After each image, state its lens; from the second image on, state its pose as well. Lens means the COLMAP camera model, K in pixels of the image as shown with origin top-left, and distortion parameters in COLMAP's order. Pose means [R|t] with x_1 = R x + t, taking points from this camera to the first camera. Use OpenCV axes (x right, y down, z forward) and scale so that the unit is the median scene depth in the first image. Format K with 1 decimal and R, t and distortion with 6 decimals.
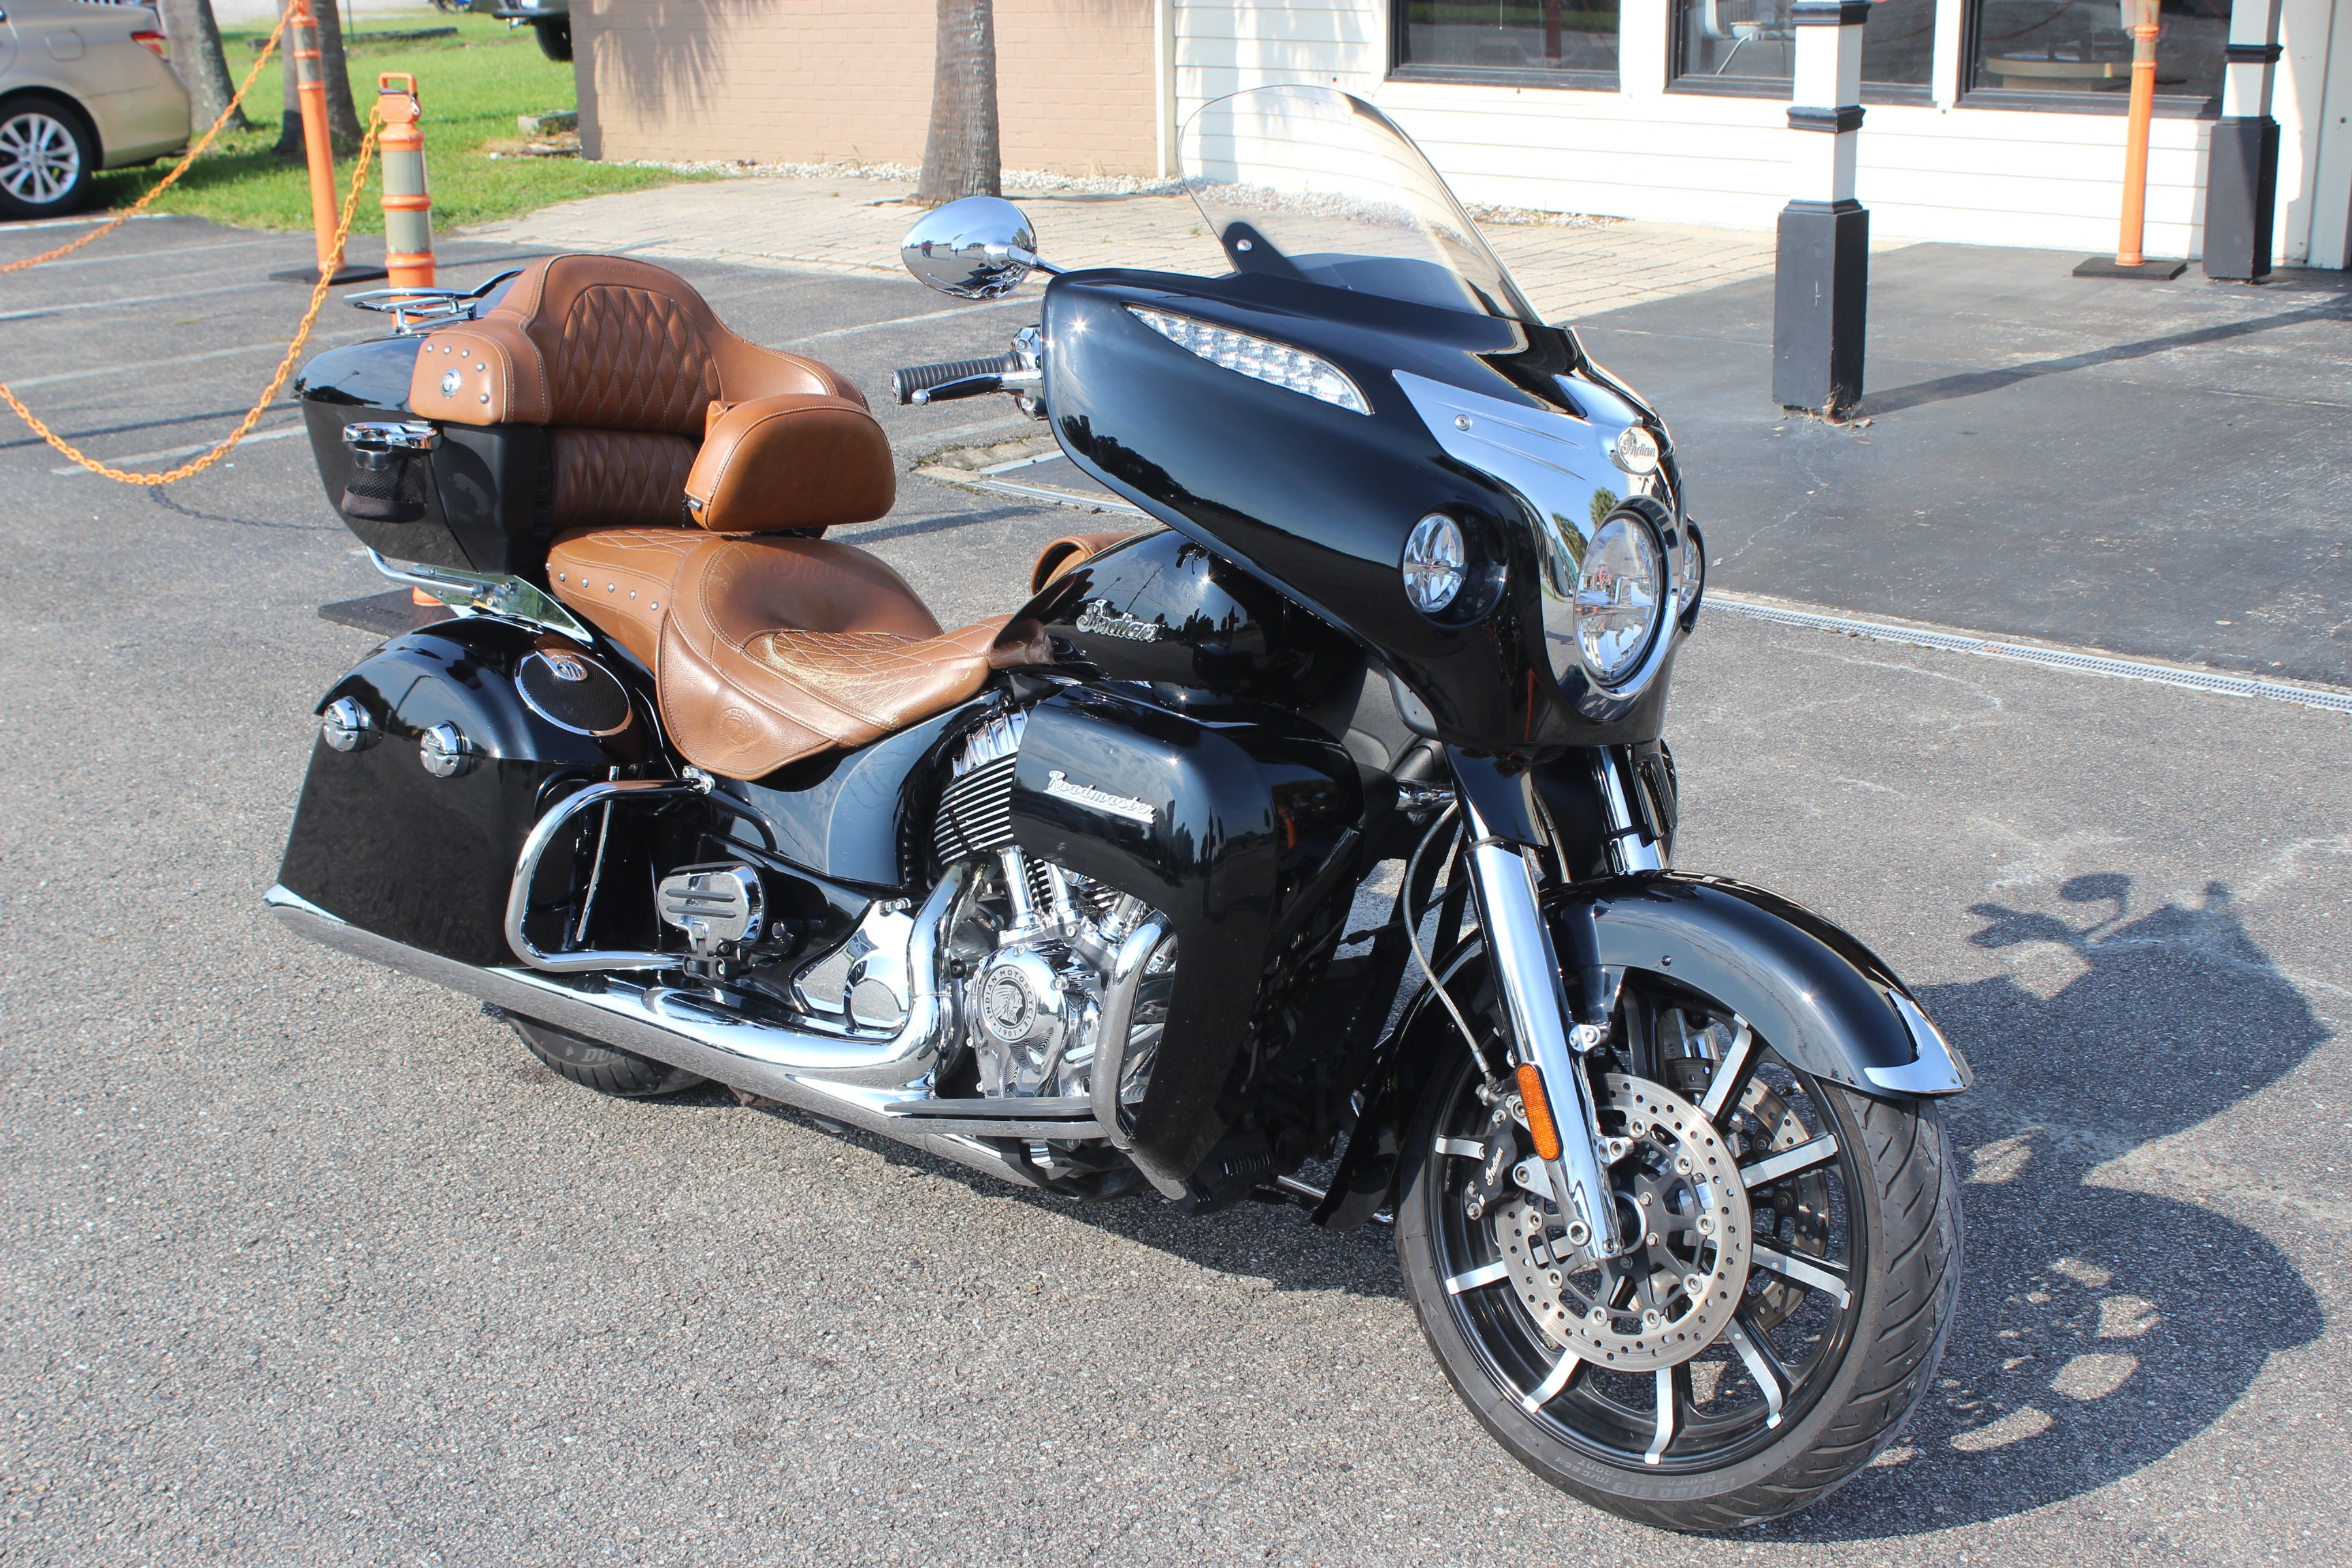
lens RADIAL K [[3029.2, 0, 1176.0], [0, 3029.2, 784.0], [0, 0, 1]] dist [-0.032964, 0.006649]
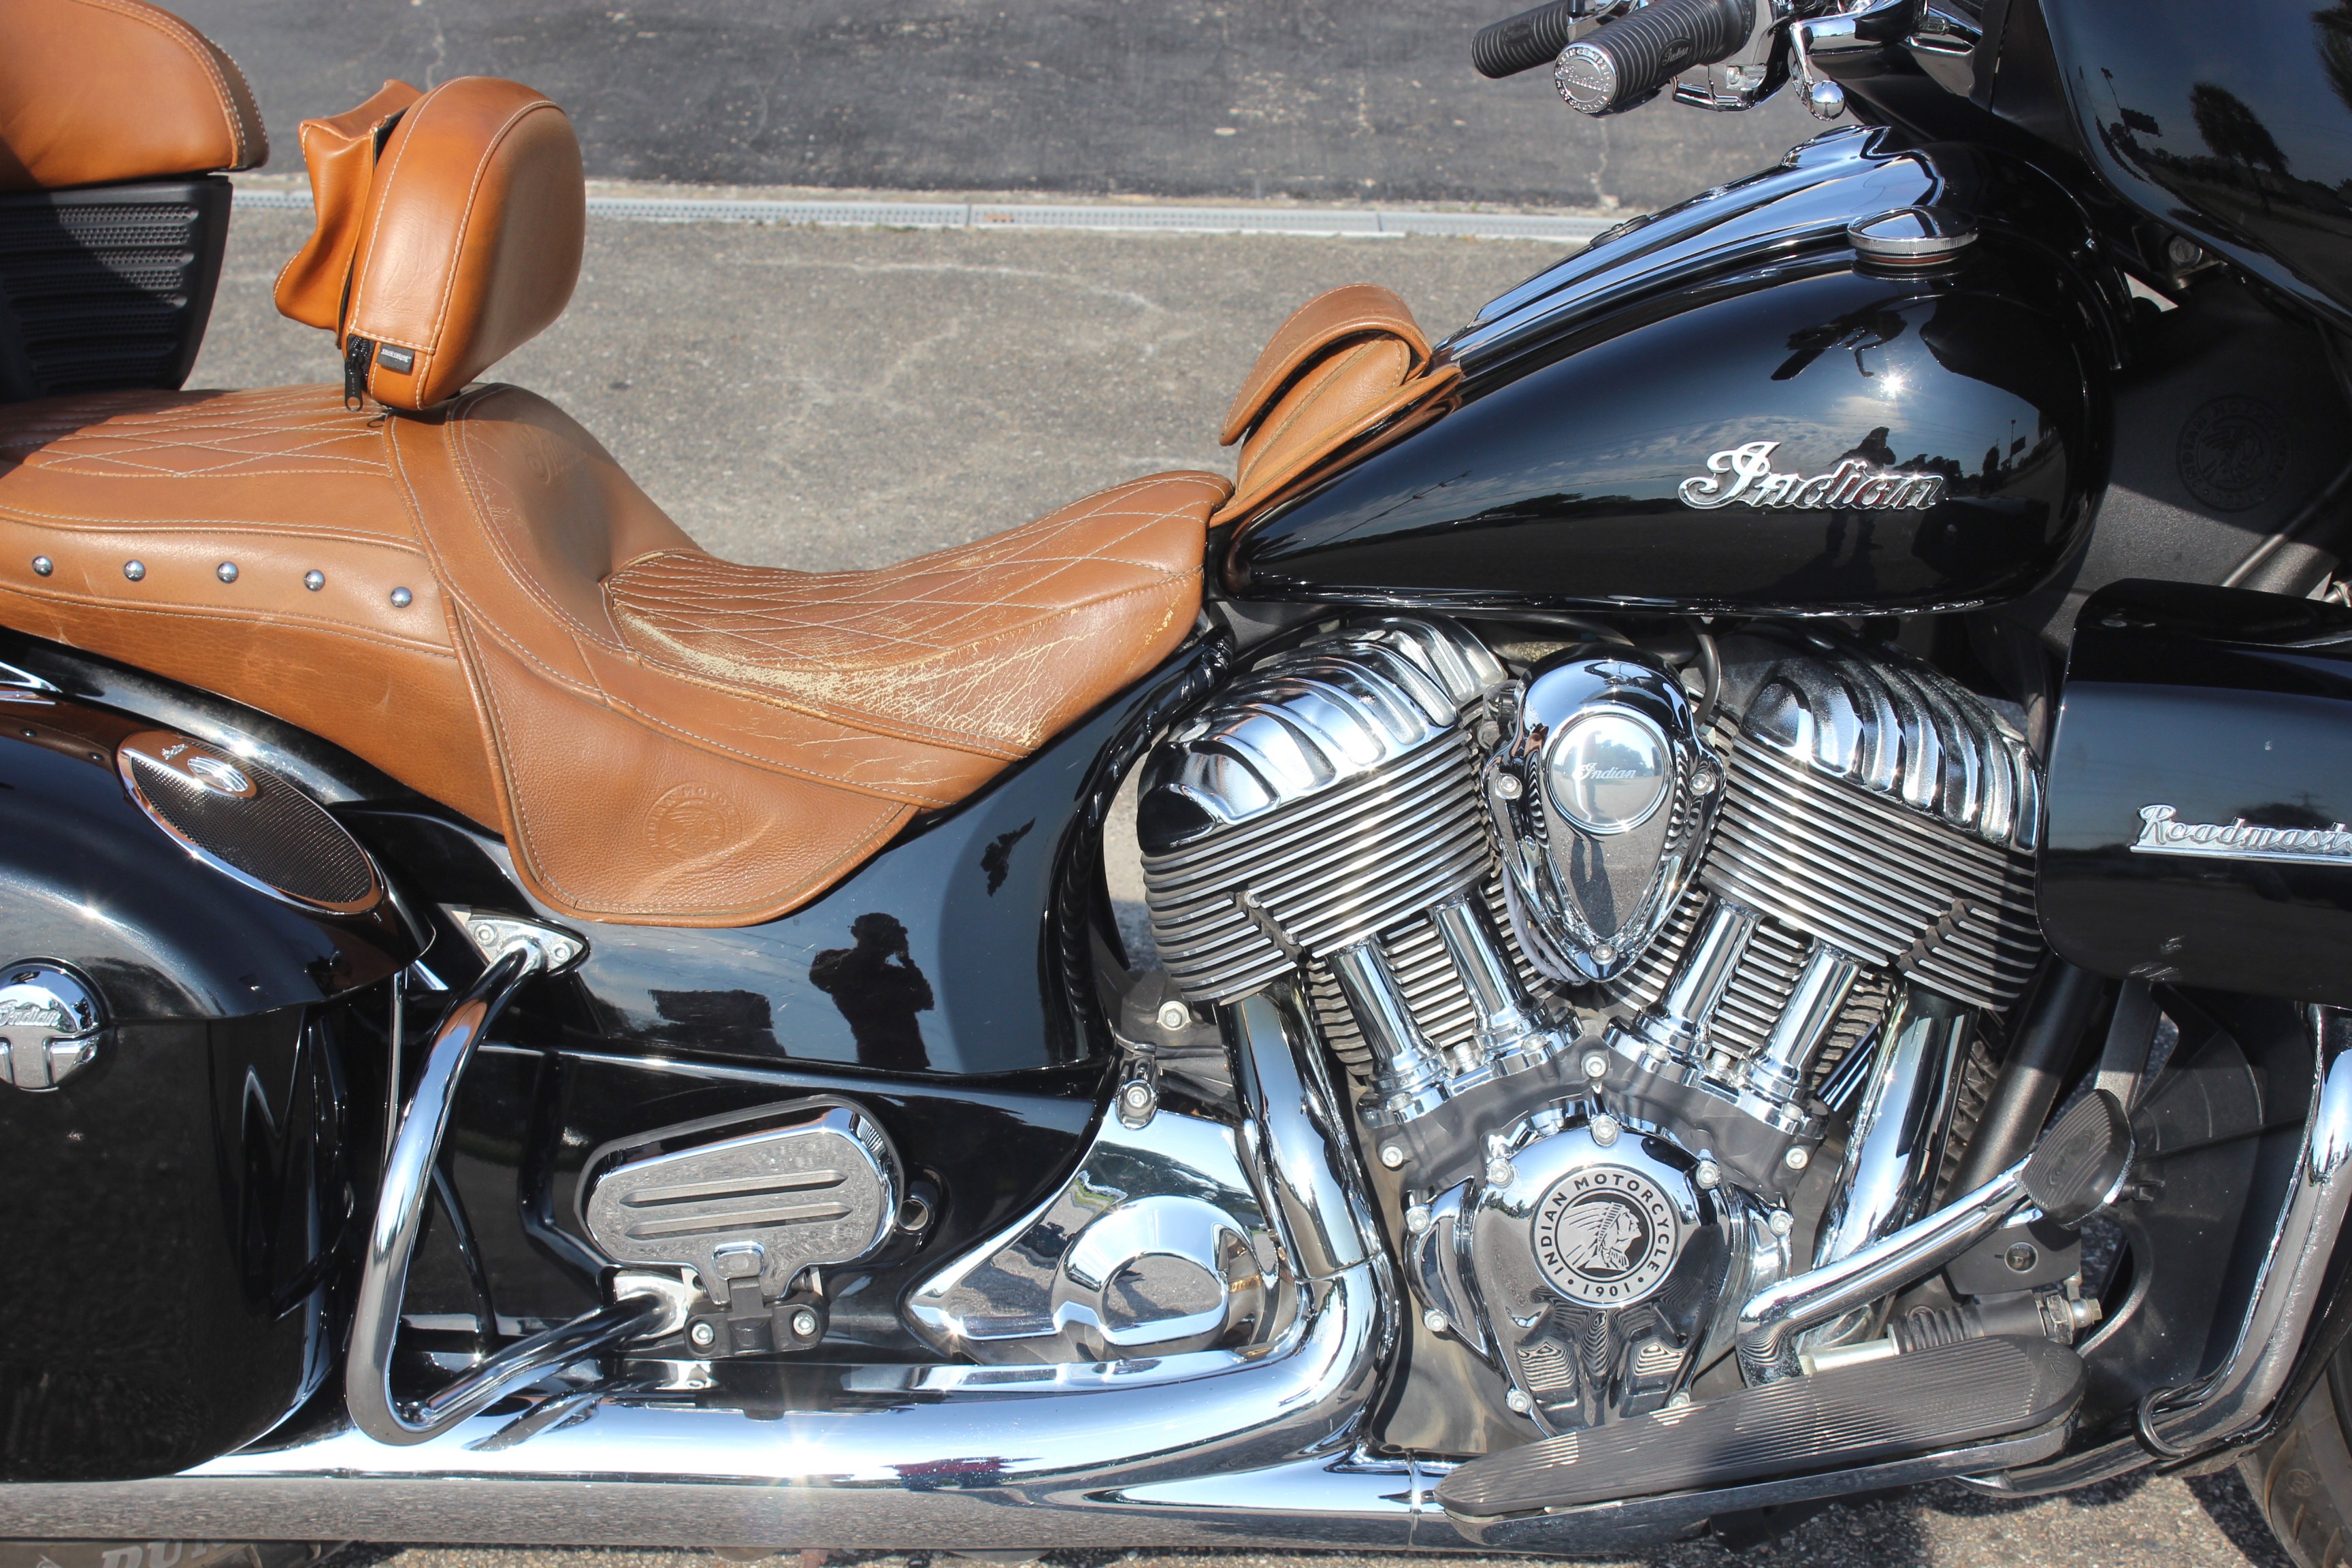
lens RADIAL K [[4069.7, 0, 1176.0], [0, 4069.7, 784.0], [0, 0, 1]] dist [-0.011067, 0.034385]
pose [[0.754182, -0.226415, 0.616397, -0.268233], [0.149495, 0.973229, 0.174574, -0.069989], [-0.639422, -0.039513, 0.767840, 0.265867]]
